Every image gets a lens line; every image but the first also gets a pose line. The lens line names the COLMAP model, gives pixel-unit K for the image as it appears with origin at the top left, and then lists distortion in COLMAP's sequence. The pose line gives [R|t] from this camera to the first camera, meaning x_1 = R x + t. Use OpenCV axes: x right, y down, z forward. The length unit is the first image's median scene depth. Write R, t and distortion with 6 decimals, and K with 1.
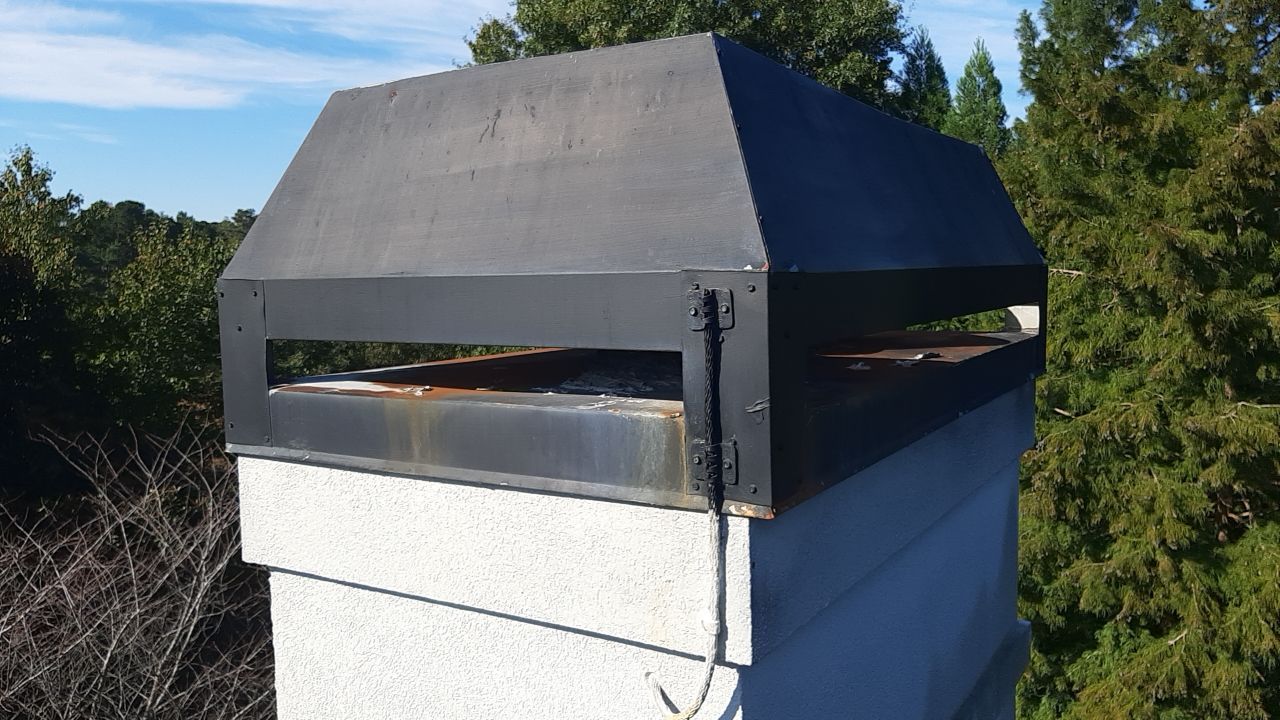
lens RADIAL K [[976.8, 0, 631.8], [0, 976.8, 359.7], [0, 0, 1]] dist [-0.009716, -0.021613]
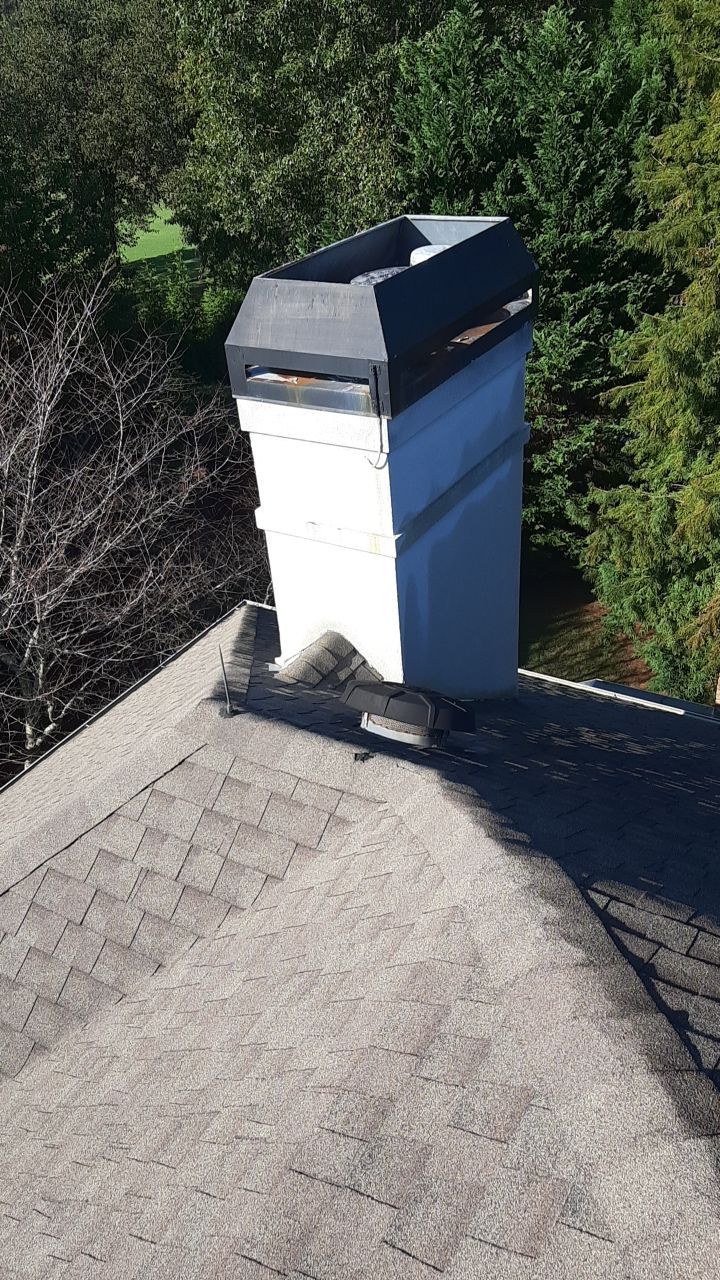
lens RADIAL K [[976.8, 0, 356.4], [0, 976.8, 640.9], [0, 0, 1]] dist [-0.009716, -0.021613]
pose [[0.997707, -0.059174, -0.032841, 0.057653], [0.067676, 0.874458, 0.480357, -0.831944], [0.000294, -0.481478, 0.876458, -2.541034]]
